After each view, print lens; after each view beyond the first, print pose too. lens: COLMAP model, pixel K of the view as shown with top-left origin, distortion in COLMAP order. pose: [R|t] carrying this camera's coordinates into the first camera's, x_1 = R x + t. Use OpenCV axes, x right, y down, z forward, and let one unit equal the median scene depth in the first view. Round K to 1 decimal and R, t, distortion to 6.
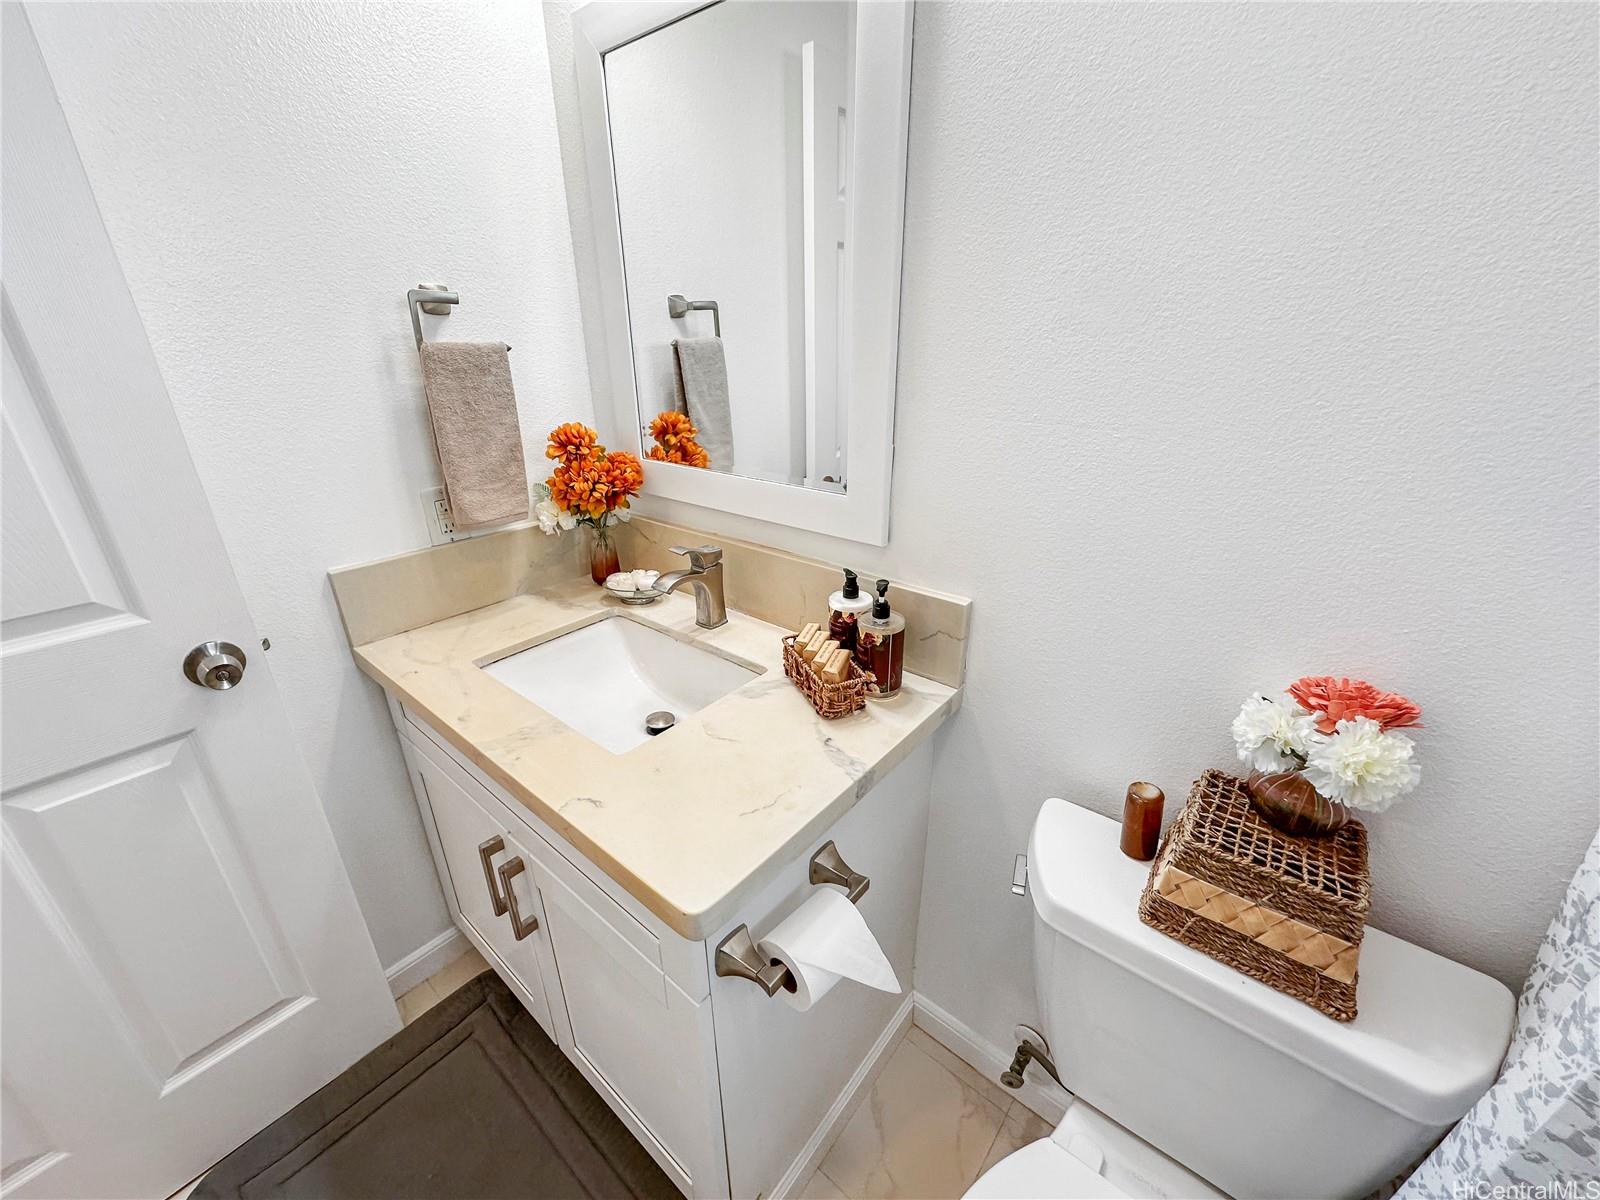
lens RADIAL K [[638.1, 0, 800.0], [0, 638.1, 600.0], [0, 0, 1]] dist [-0.000787, 0.000440]
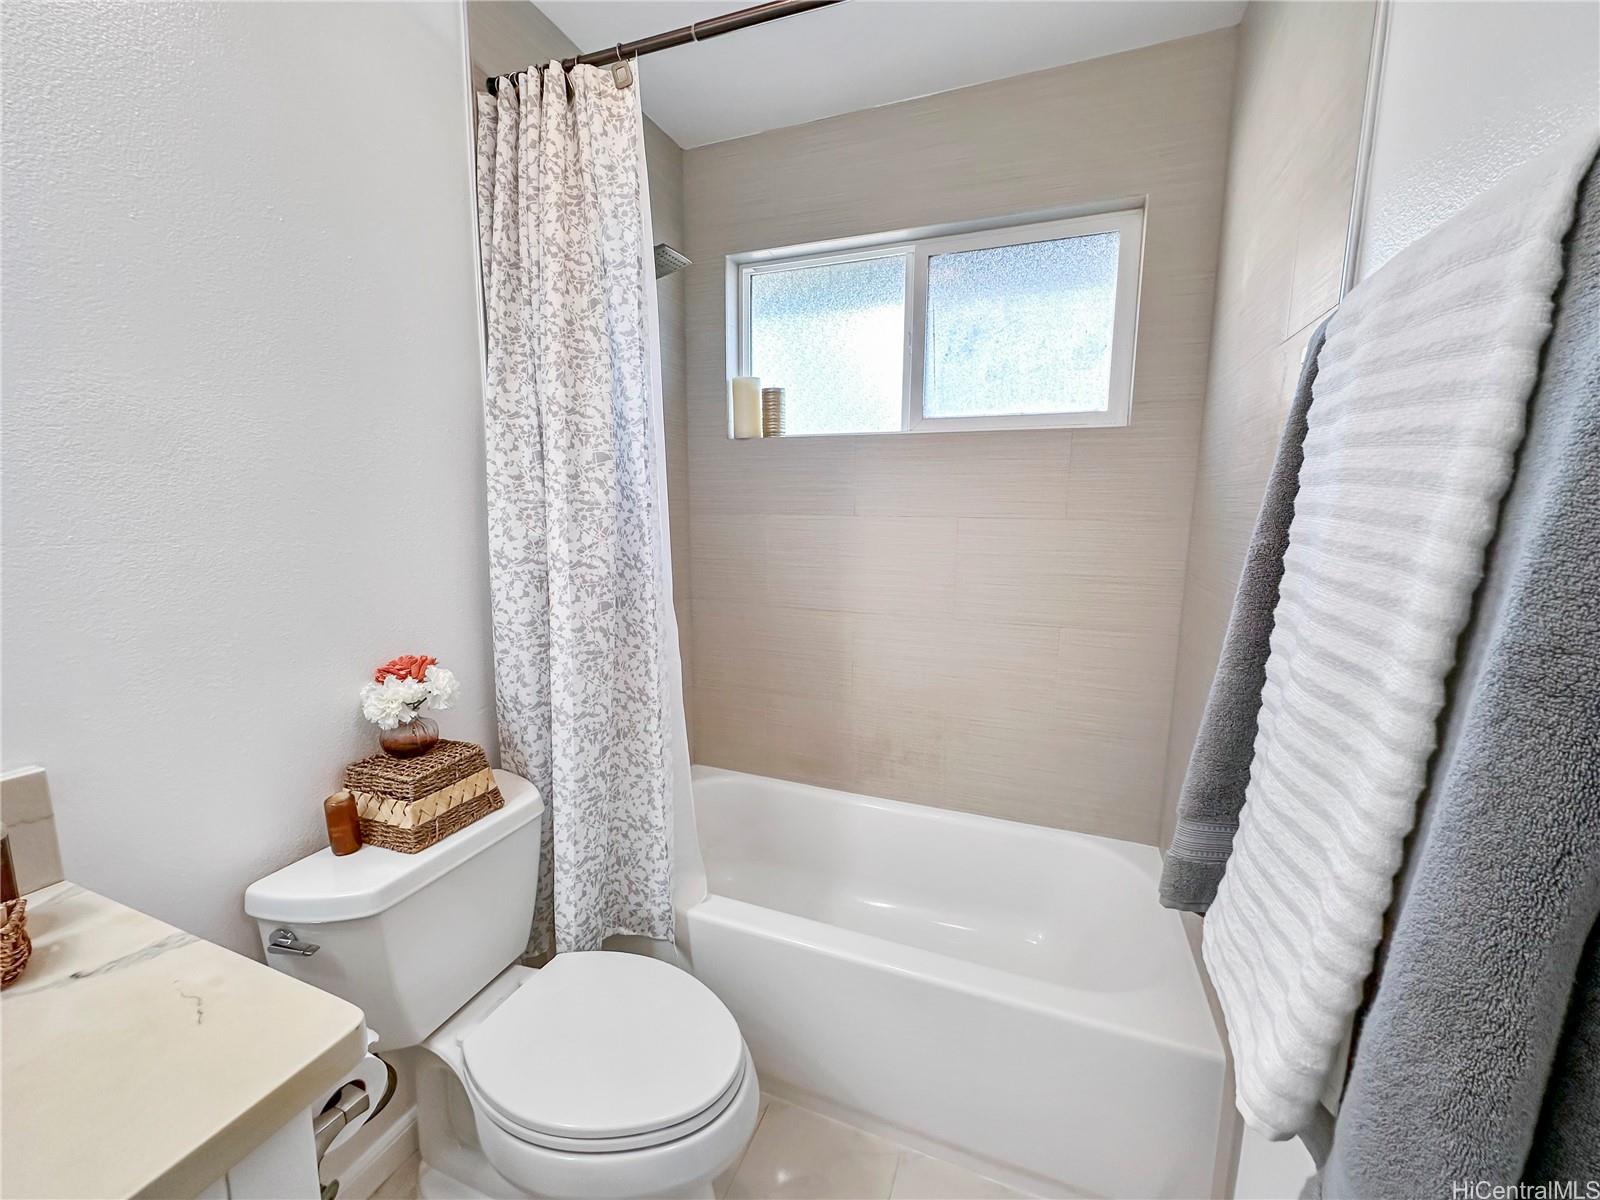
lens RADIAL K [[638.1, 0, 800.0], [0, 638.1, 600.0], [0, 0, 1]] dist [-0.000787, 0.000440]
pose [[-0.317359, -0.131113, 0.939198, -1.021769], [0.363766, 0.897800, 0.248252, -0.049408], [-0.875761, 0.420433, -0.237231, 0.346843]]
